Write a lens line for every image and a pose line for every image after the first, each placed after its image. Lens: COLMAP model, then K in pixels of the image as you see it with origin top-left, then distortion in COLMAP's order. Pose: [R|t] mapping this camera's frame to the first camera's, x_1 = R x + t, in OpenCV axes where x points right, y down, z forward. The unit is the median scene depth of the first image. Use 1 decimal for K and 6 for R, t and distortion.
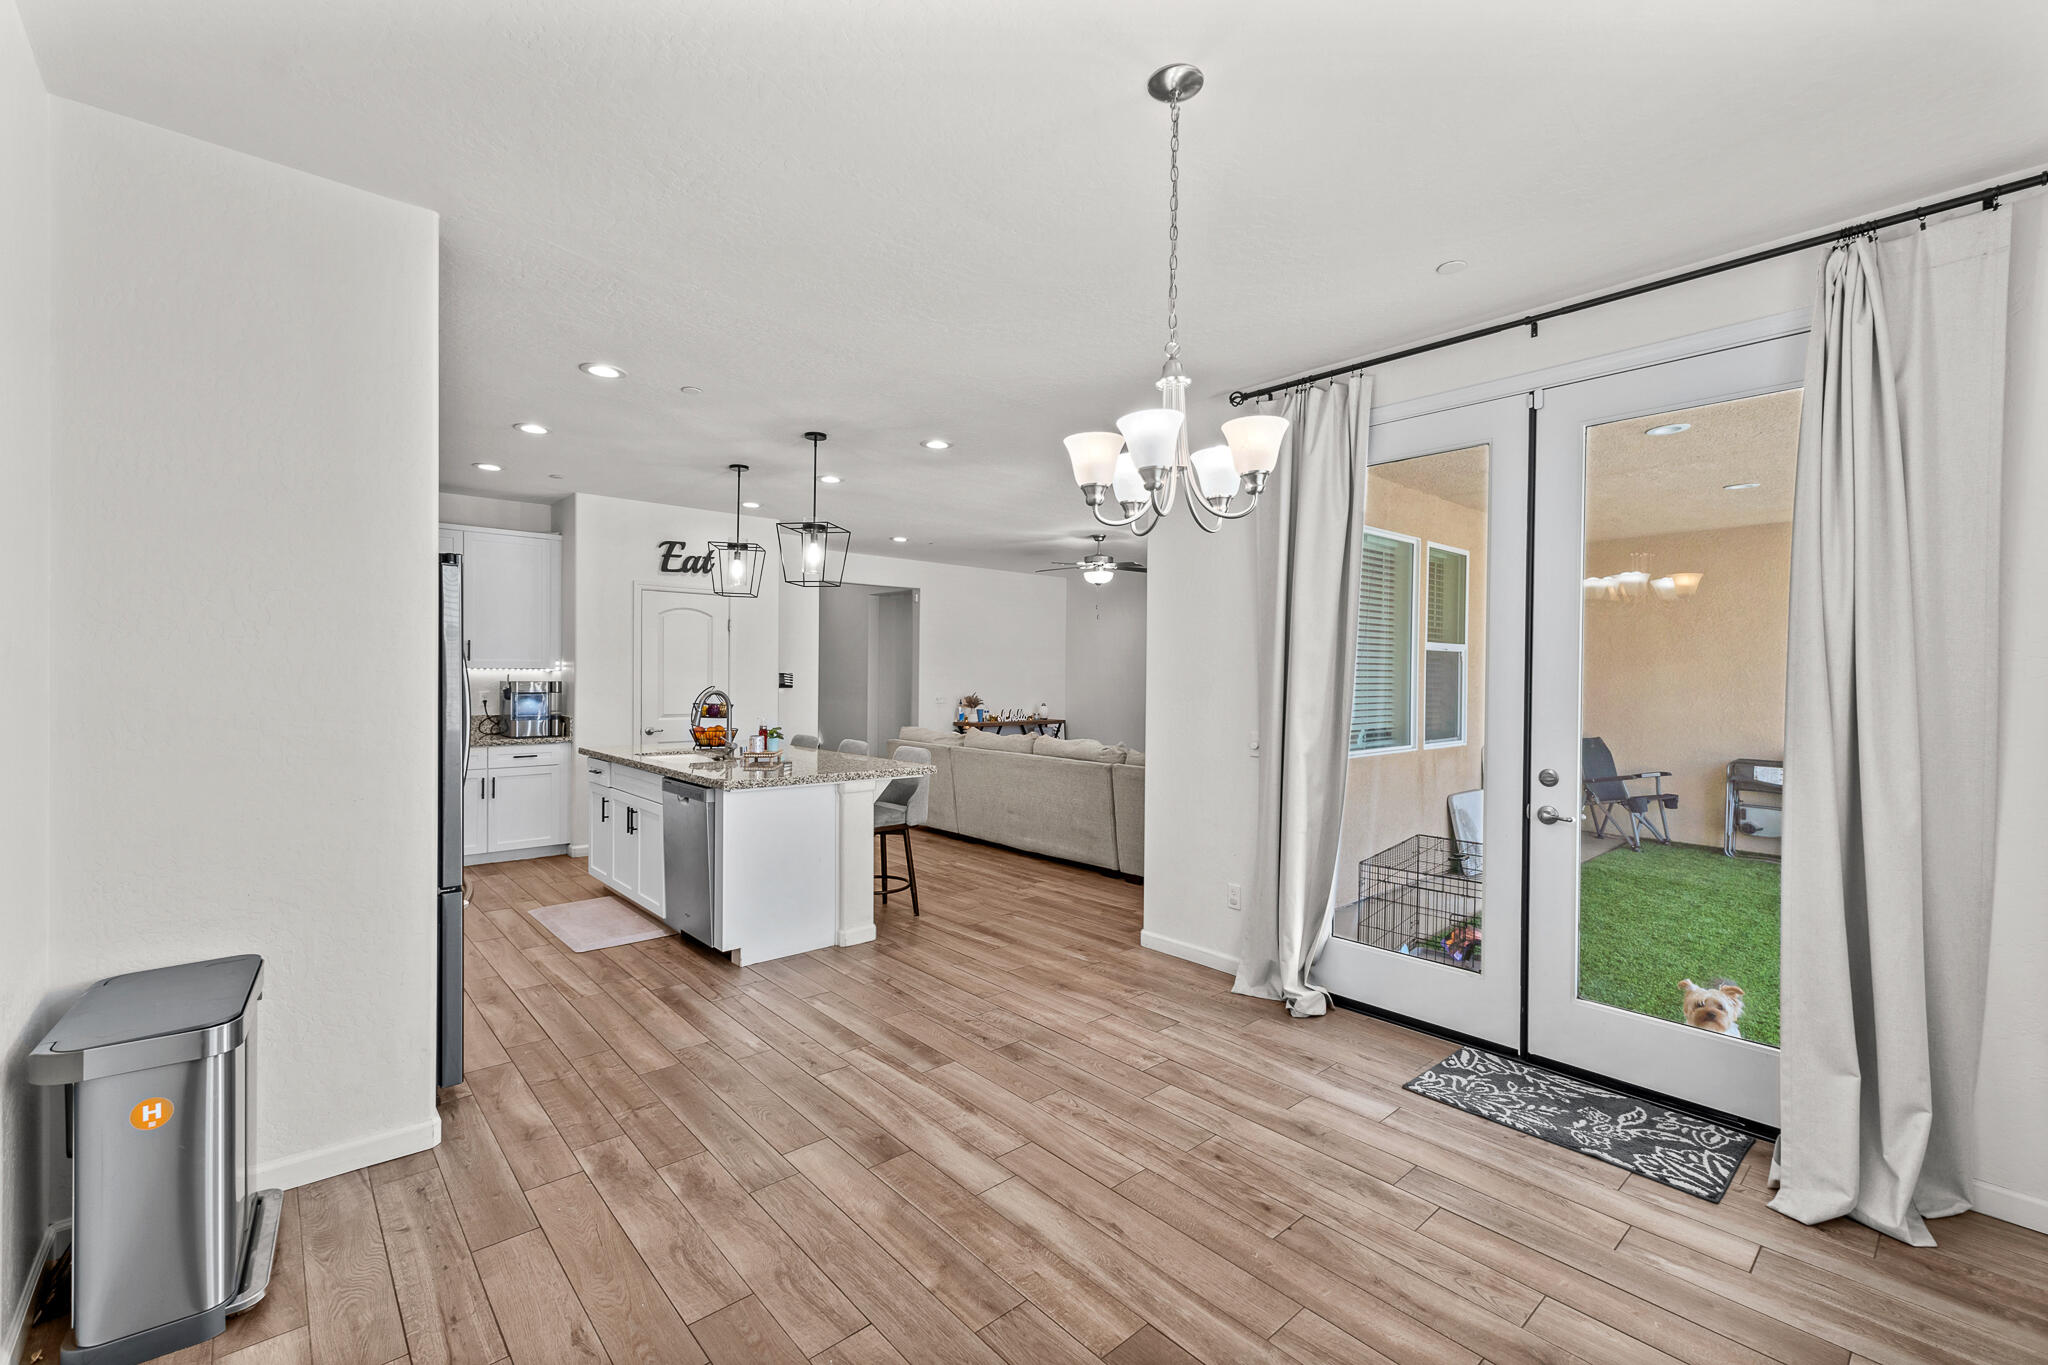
lens RADIAL K [[890.0, 0, 1033.4], [0, 890.0, 676.1], [0, 0, 1]] dist [0.006976, -0.001103]
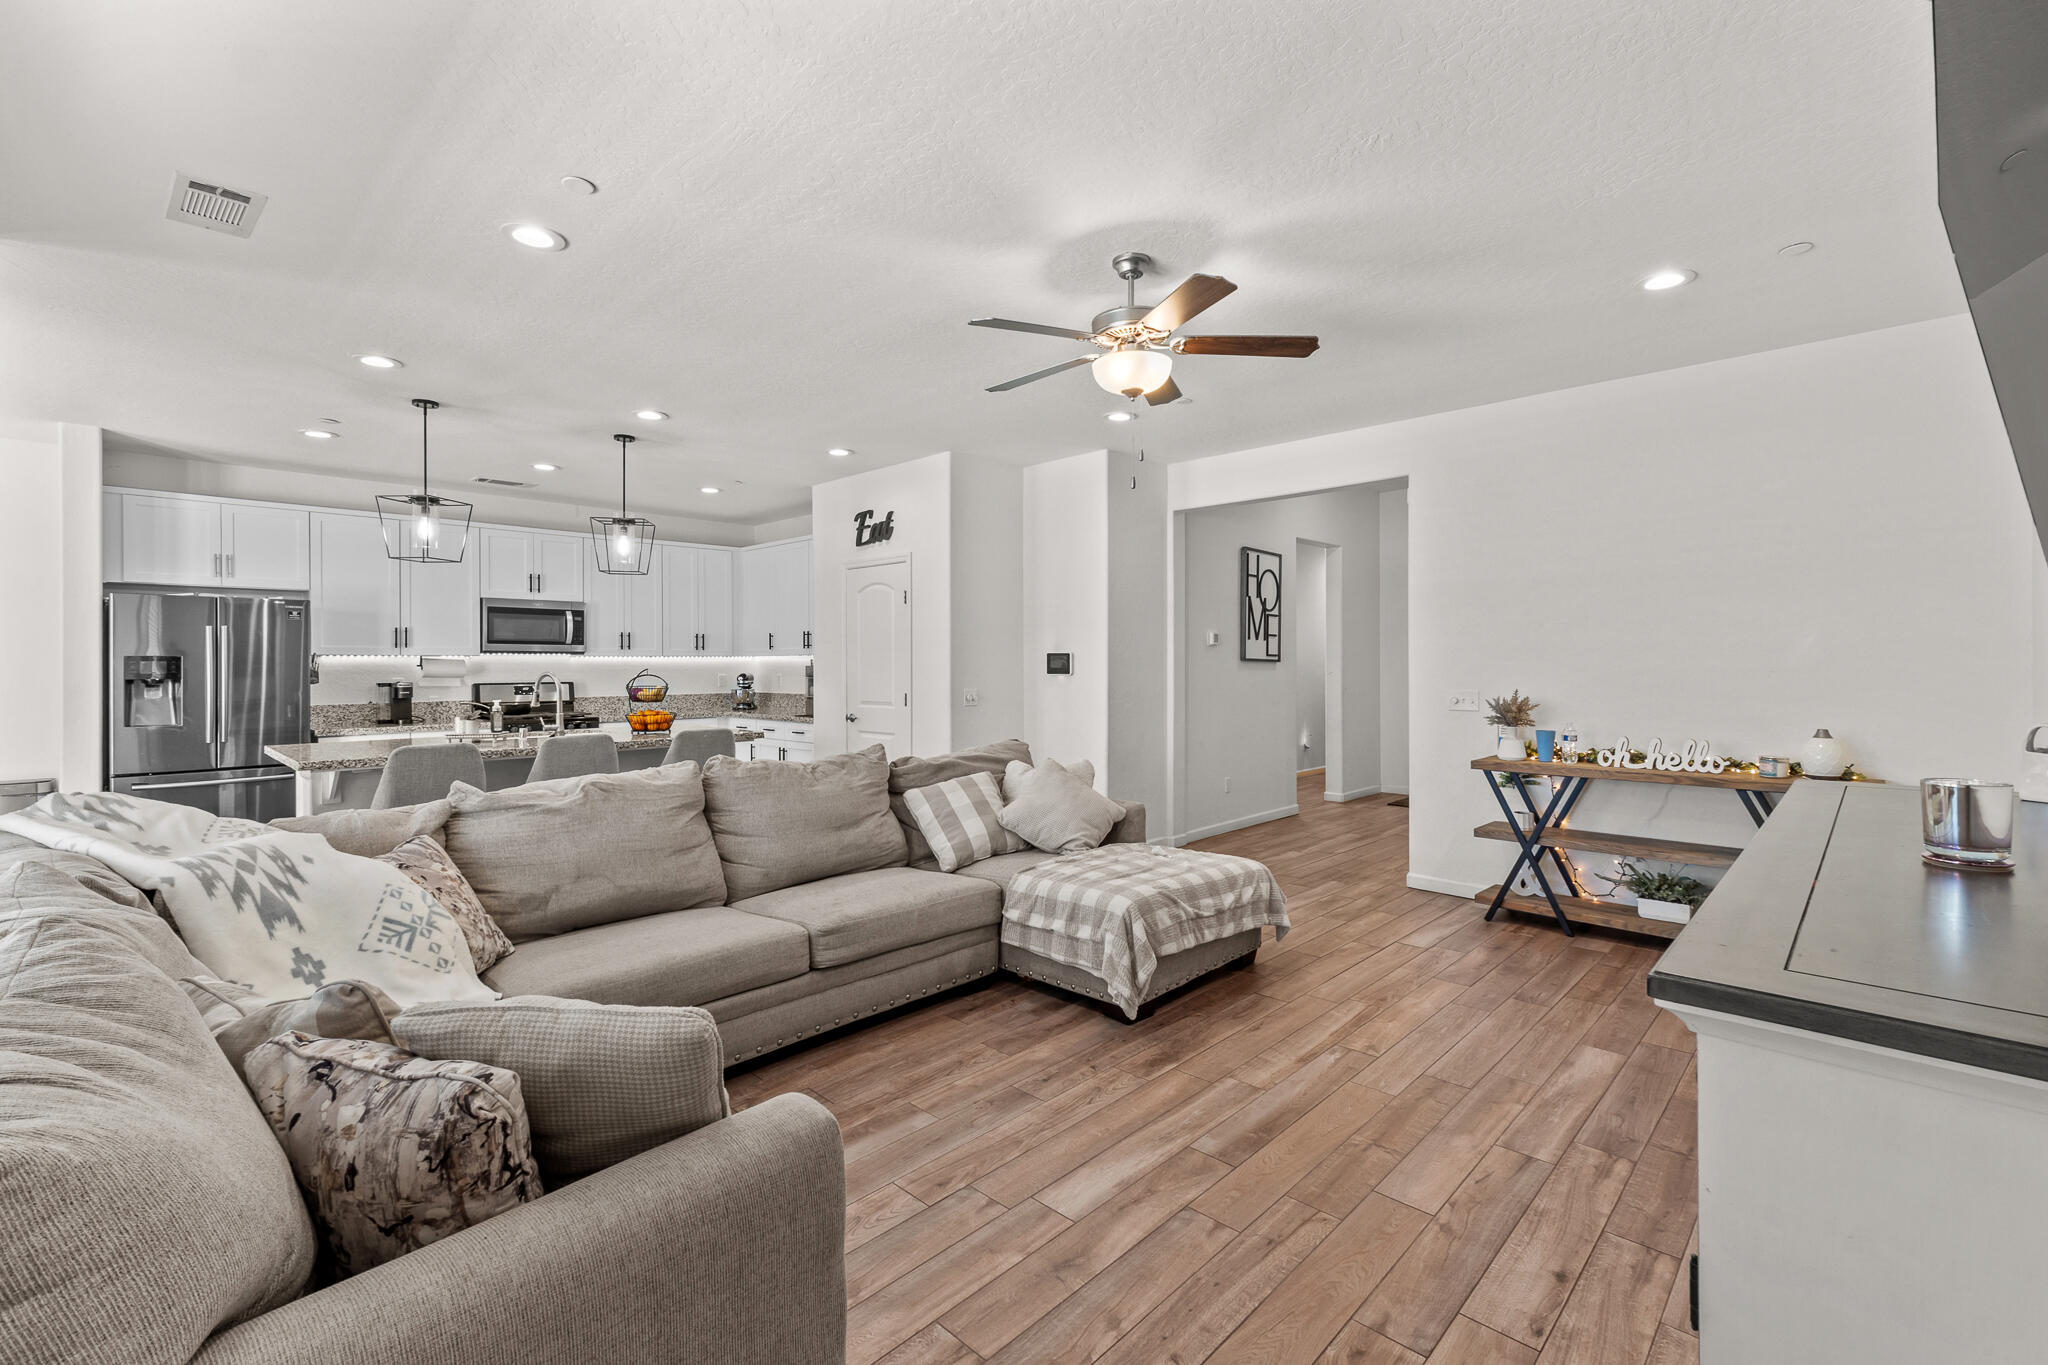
lens RADIAL K [[890.0, 0, 1025.7], [0, 890.0, 662.7], [0, 0, 1]] dist [0.006976, -0.001103]
pose [[0.066416, -0.009267, -0.997749, 0.625744], [0.004986, 0.999947, -0.008955, 0.014961], [0.997780, -0.004380, 0.066459, 1.348052]]
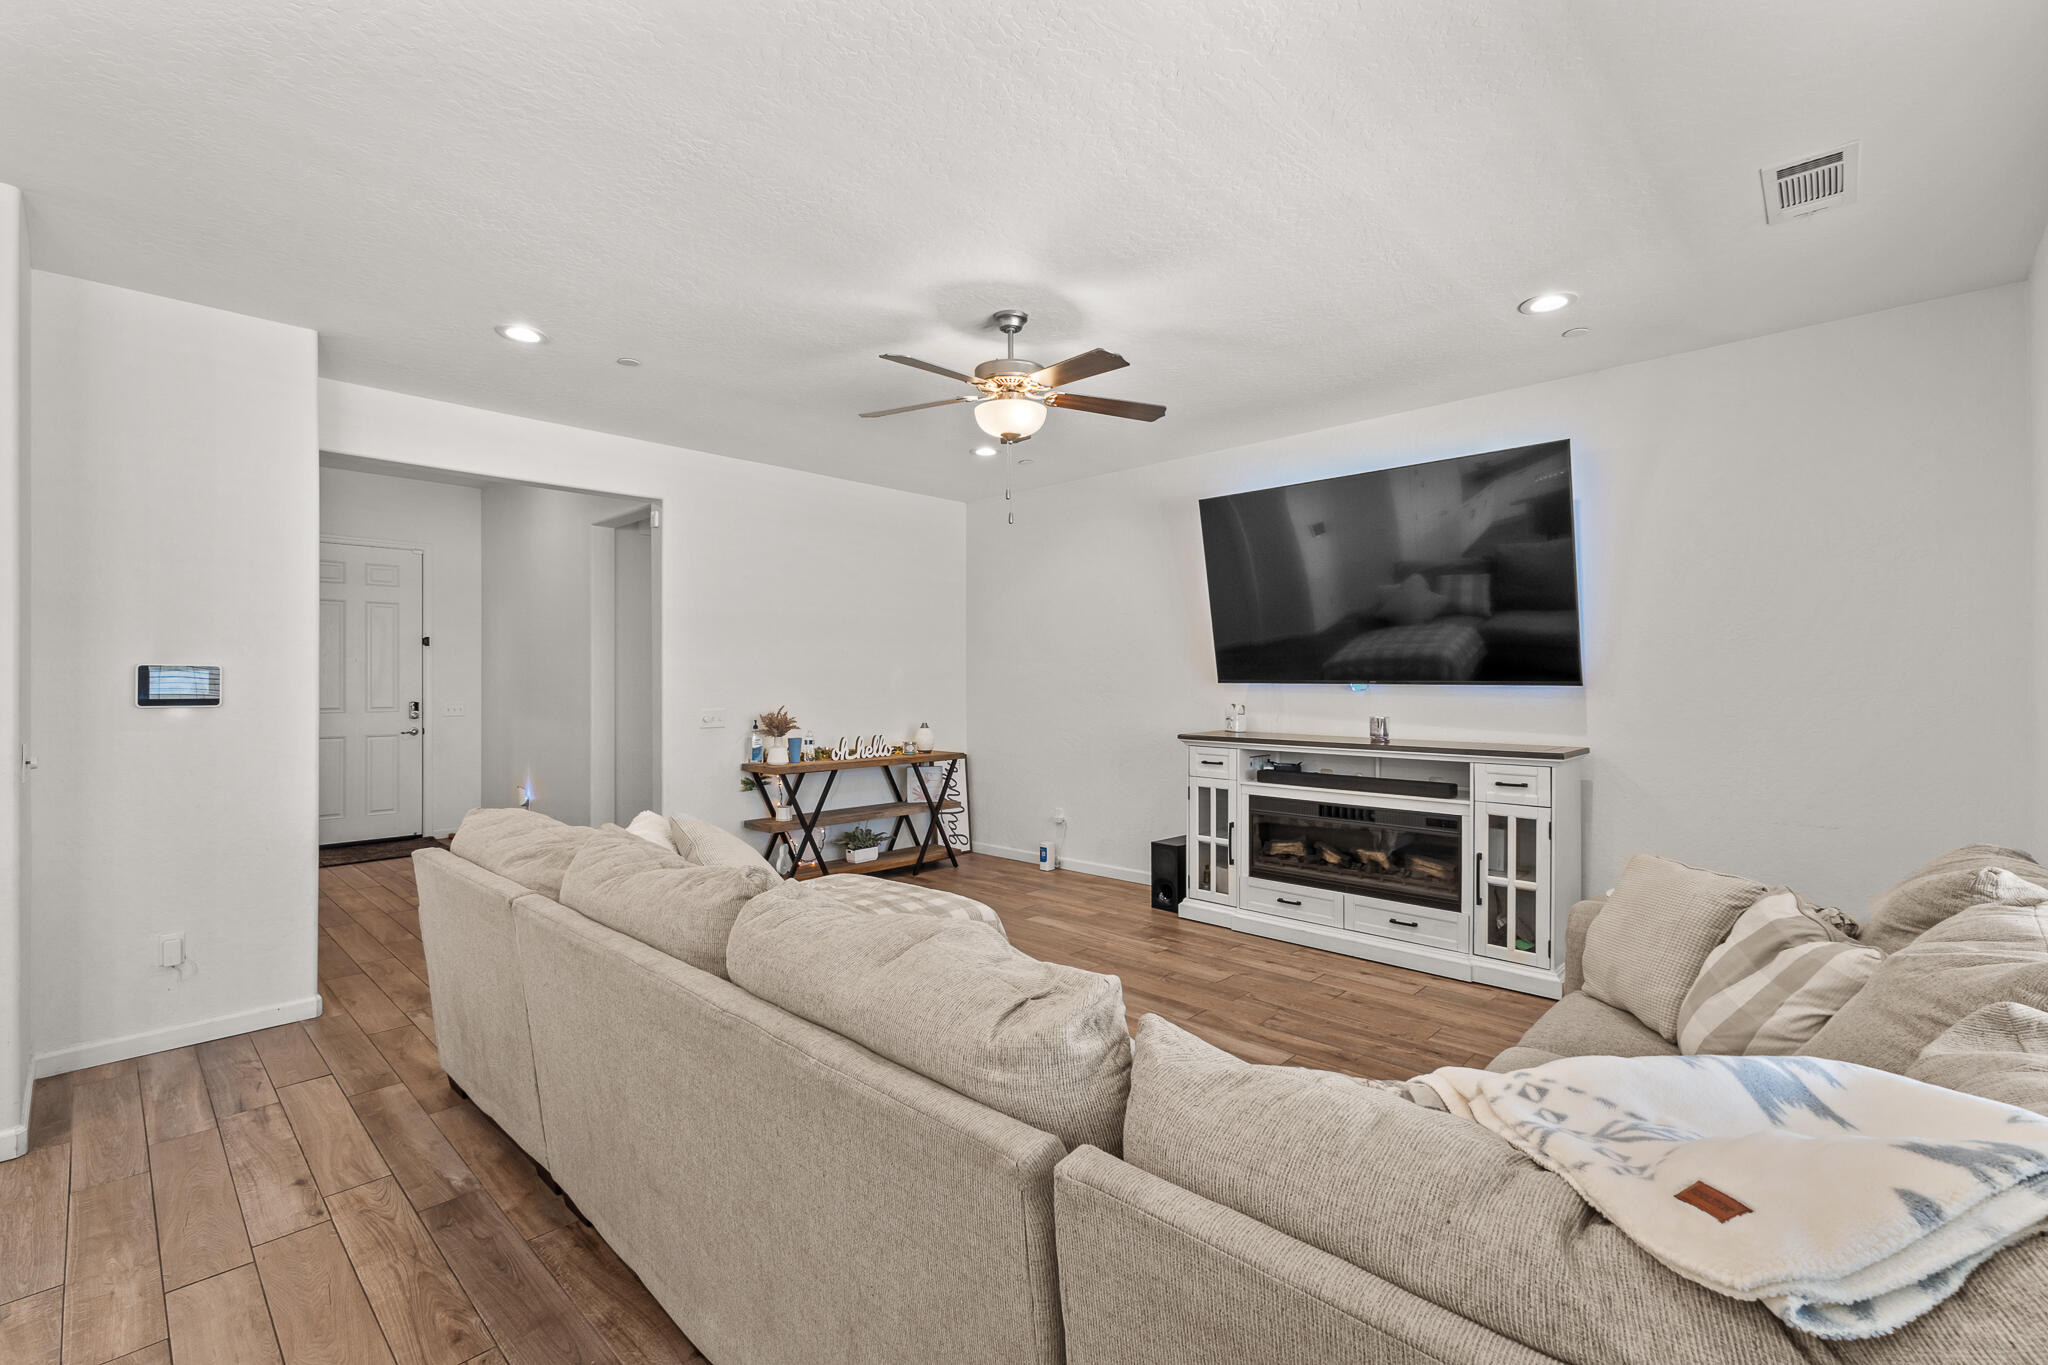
lens RADIAL K [[890.0, 0, 1034.4], [0, 890.0, 684.6], [0, 0, 1]] dist [0.006976, -0.001103]
pose [[0.997233, -0.009341, 0.073749, 0.076756], [0.008930, 0.999943, 0.005904, 0.007935], [-0.073800, -0.005229, 0.997259, 0.869379]]
